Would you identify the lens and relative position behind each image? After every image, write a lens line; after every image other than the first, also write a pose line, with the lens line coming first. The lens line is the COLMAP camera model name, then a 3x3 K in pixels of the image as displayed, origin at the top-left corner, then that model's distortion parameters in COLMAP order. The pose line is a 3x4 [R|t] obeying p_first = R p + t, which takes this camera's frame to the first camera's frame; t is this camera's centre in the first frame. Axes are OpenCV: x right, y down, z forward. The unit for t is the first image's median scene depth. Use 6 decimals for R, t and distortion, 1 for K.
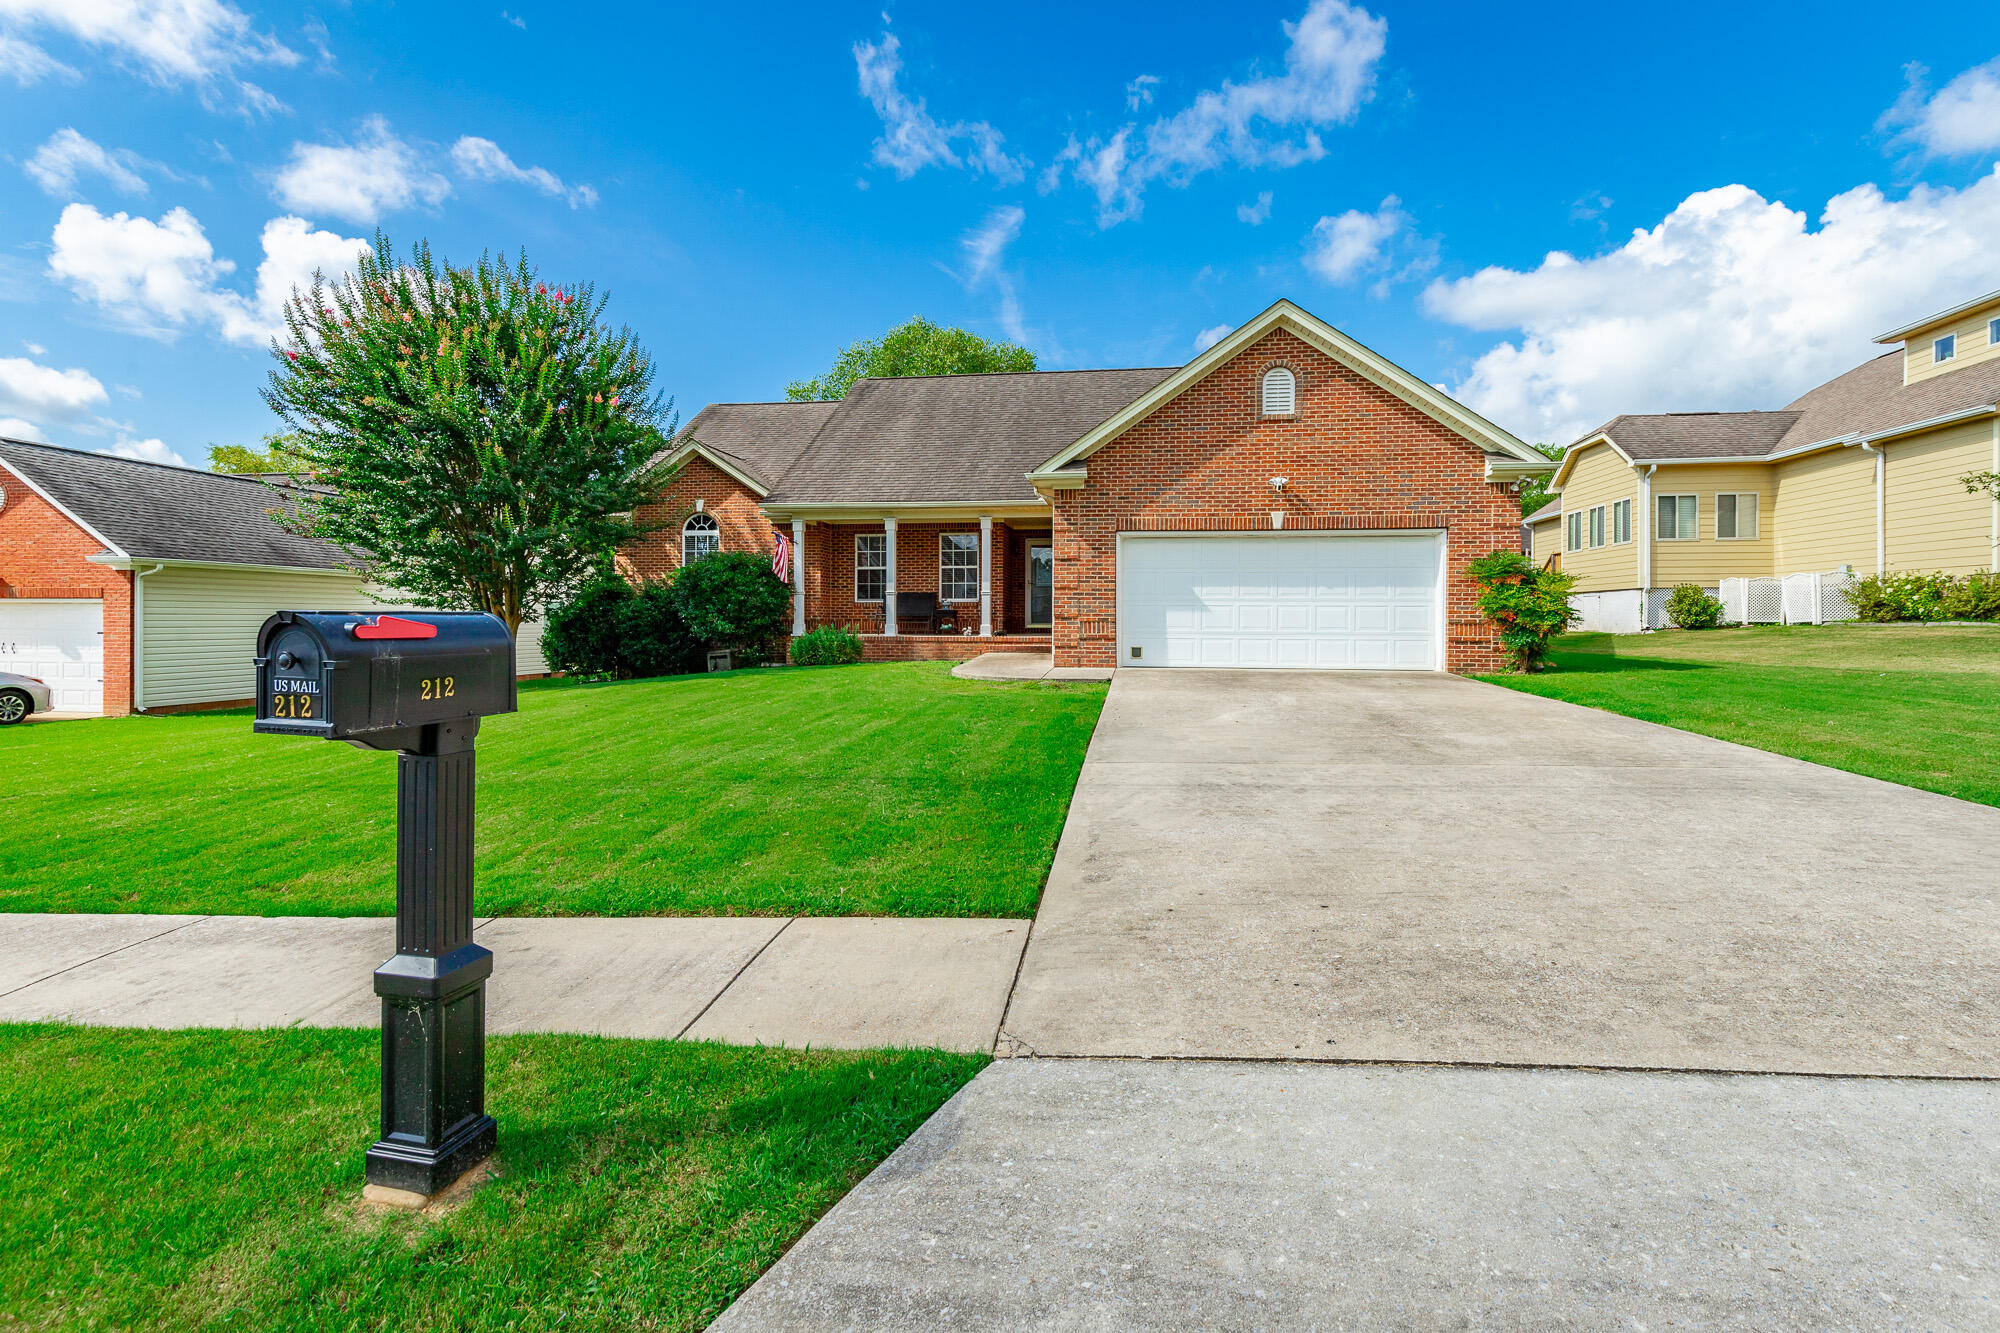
lens RADIAL K [[907.4, 0, 1020.2], [0, 907.4, 668.8], [0, 0, 1]] dist [0.008243, -0.001328]
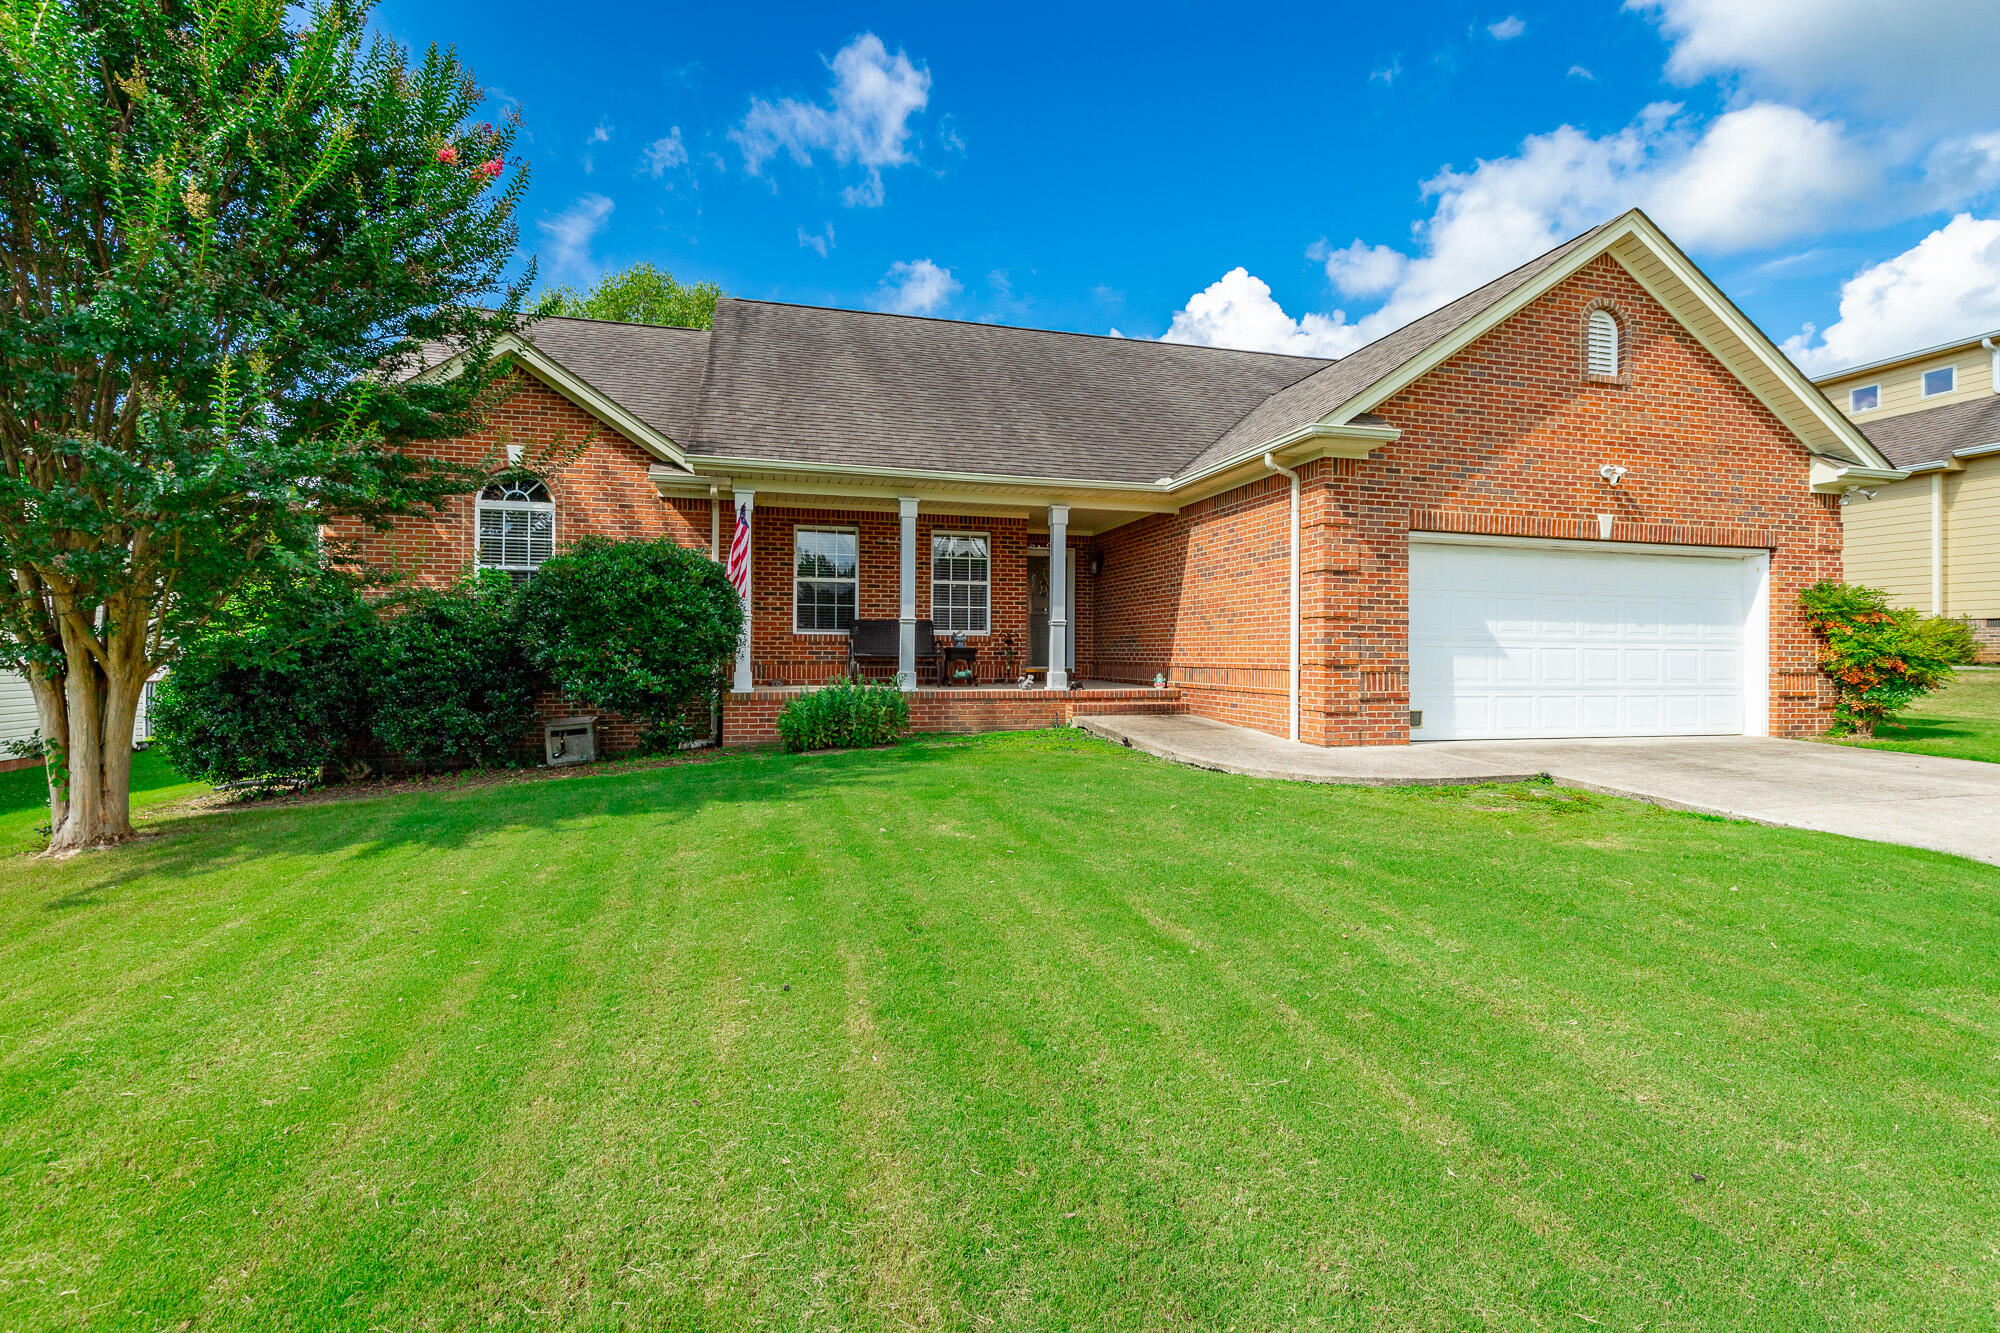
lens RADIAL K [[907.4, 0, 1002.0], [0, 907.4, 662.8], [0, 0, 1]] dist [0.008243, -0.001328]
pose [[0.922015, -0.001041, 0.387154, -0.363889], [0.016449, 0.999199, -0.036487, -0.036149], [-0.386805, 0.040010, 0.921293, 0.473414]]
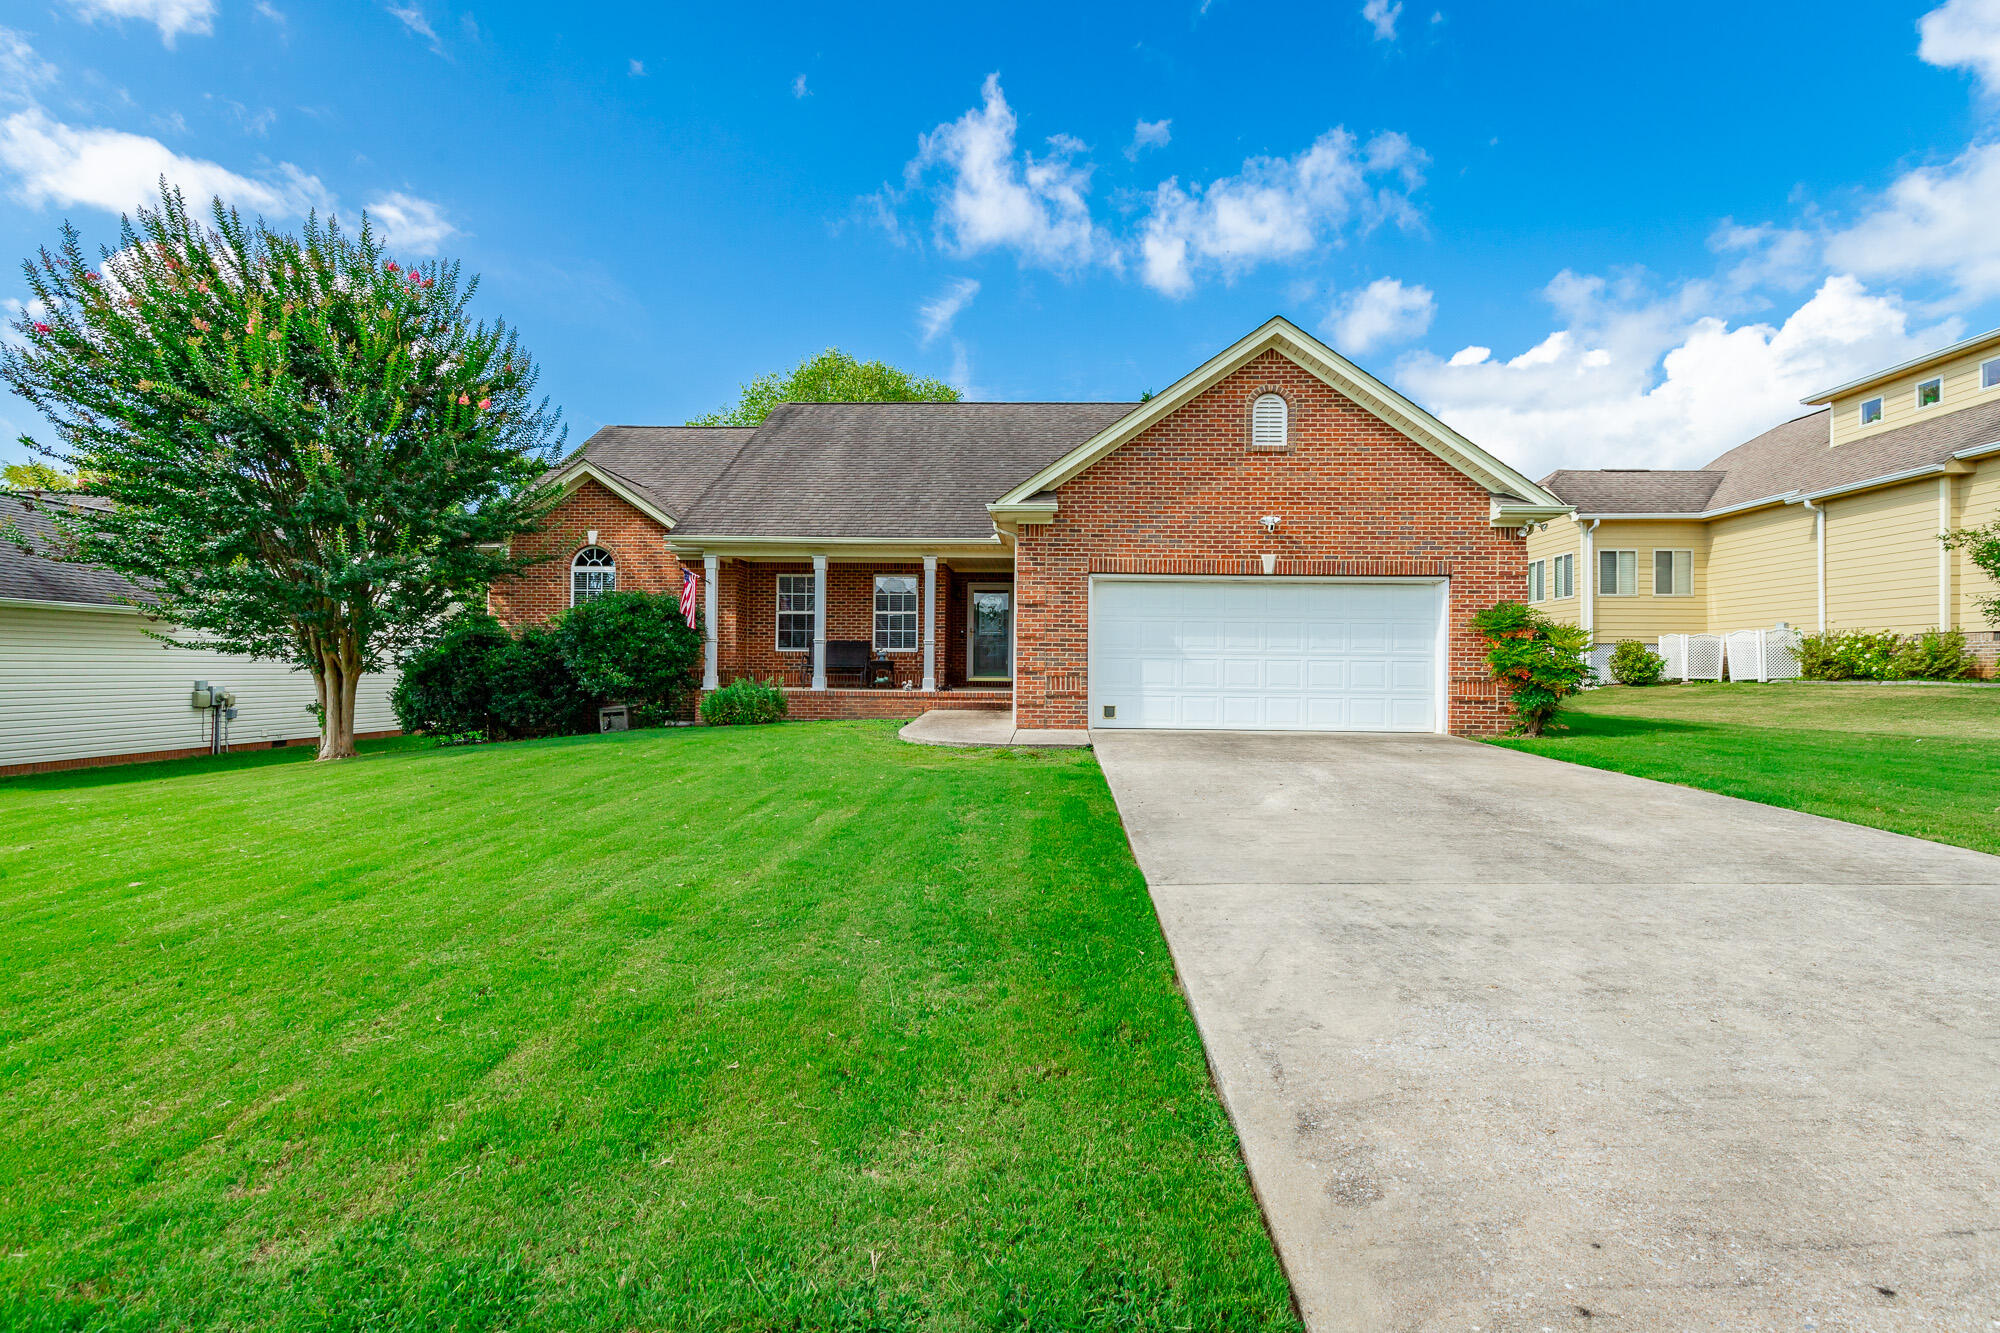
lens RADIAL K [[907.4, 0, 1026.1], [0, 907.4, 702.4], [0, 0, 1]] dist [0.008243, -0.001328]
pose [[0.994484, 0.002528, 0.104861, -0.040922], [-0.000797, 0.999863, -0.016546, -0.011328], [-0.104888, 0.016371, 0.994349, 0.123600]]
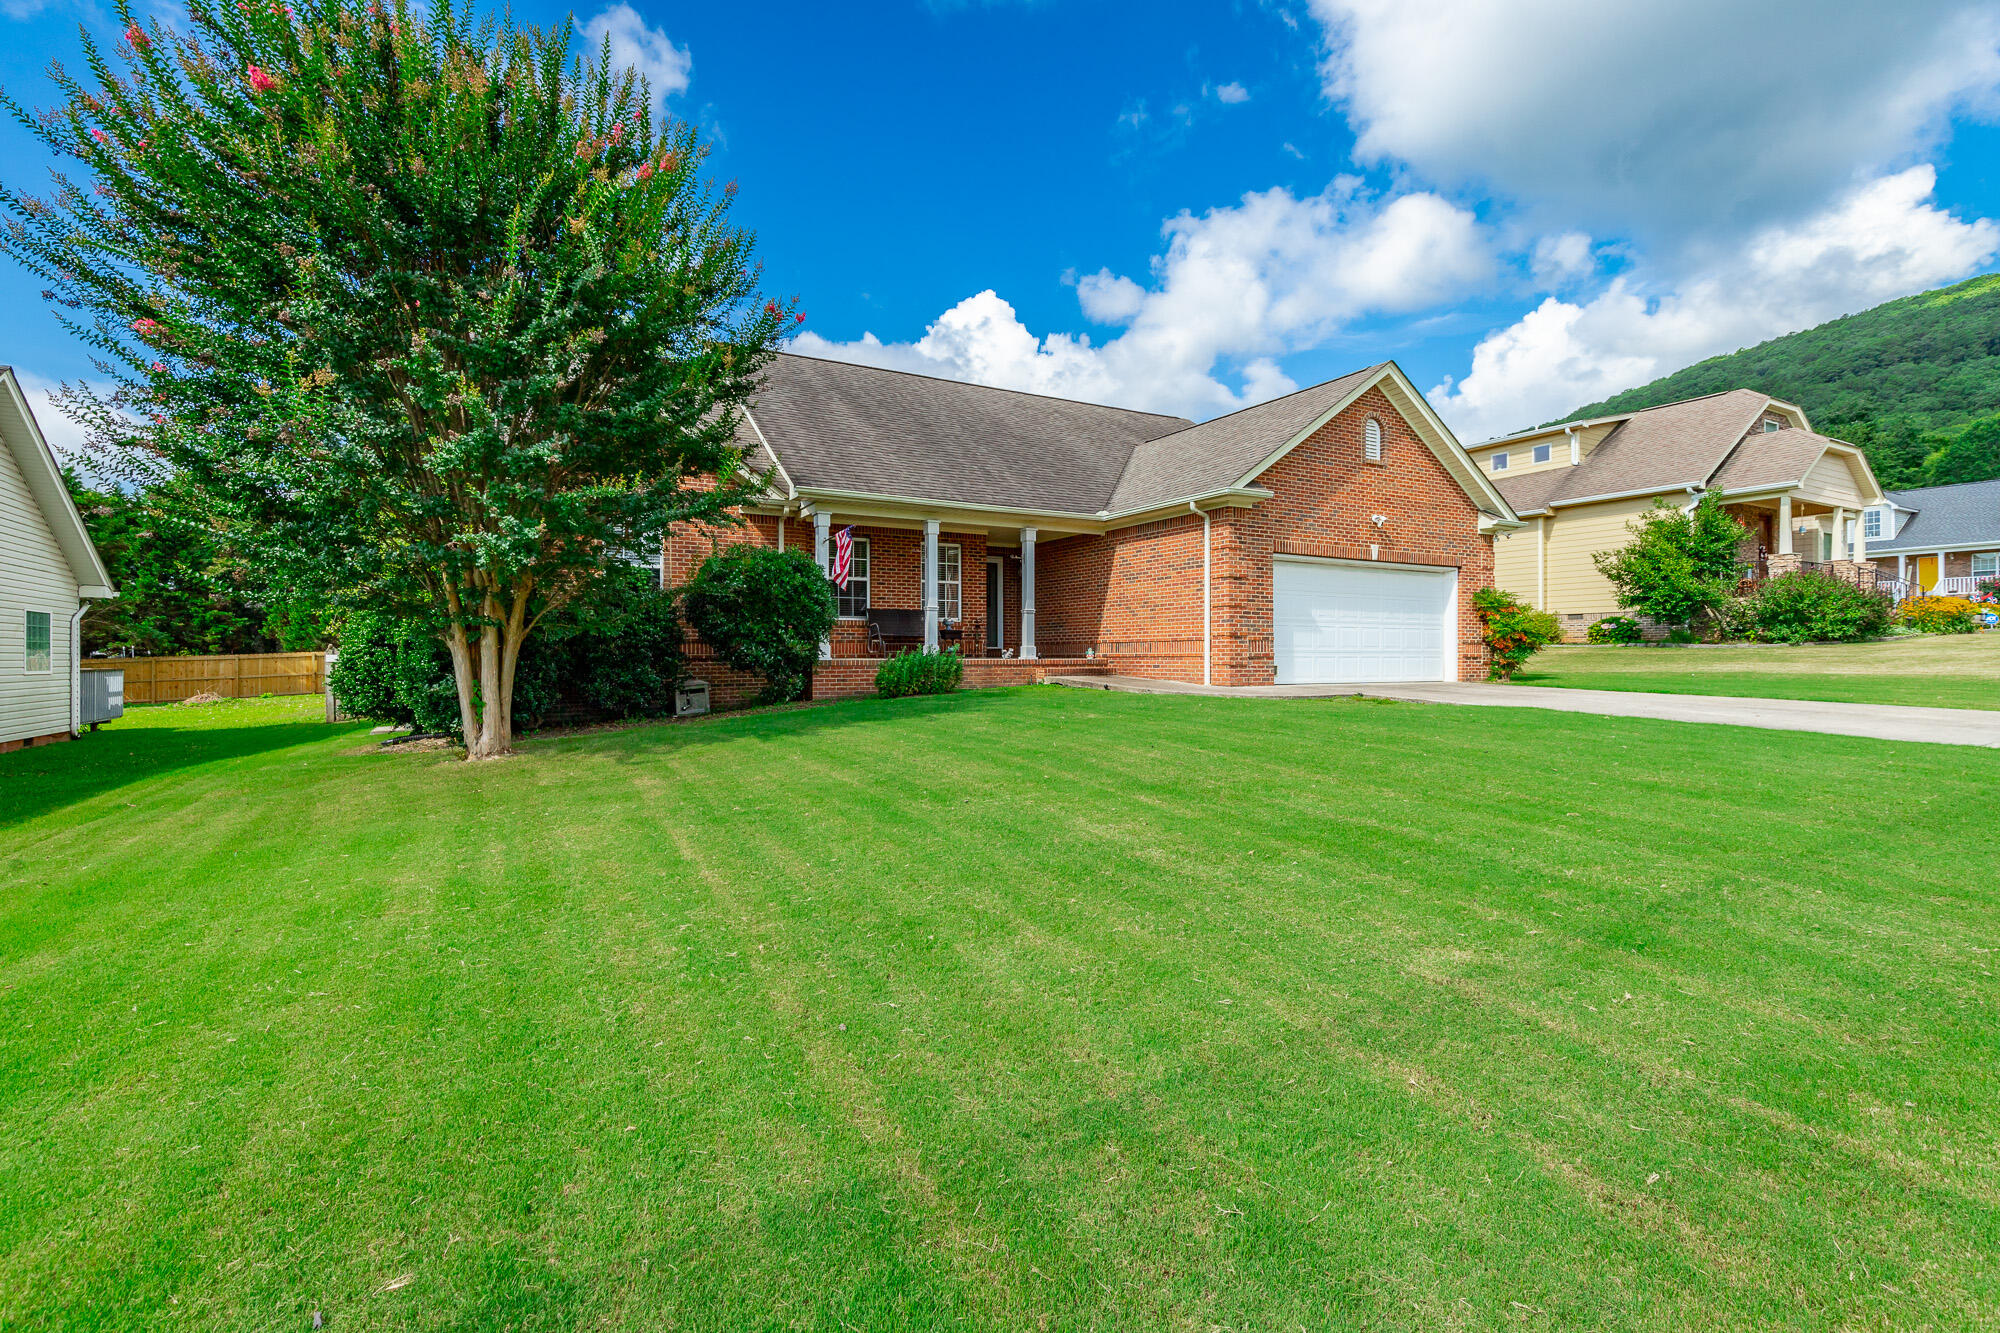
lens RADIAL K [[907.4, 0, 979.1], [0, 907.4, 674.3], [0, 0, 1]] dist [0.008243, -0.001328]
pose [[0.801499, -0.016048, 0.597781, -0.699139], [0.033702, 0.999263, -0.018360, -0.005979], [-0.597046, 0.034862, 0.801449, 0.341490]]
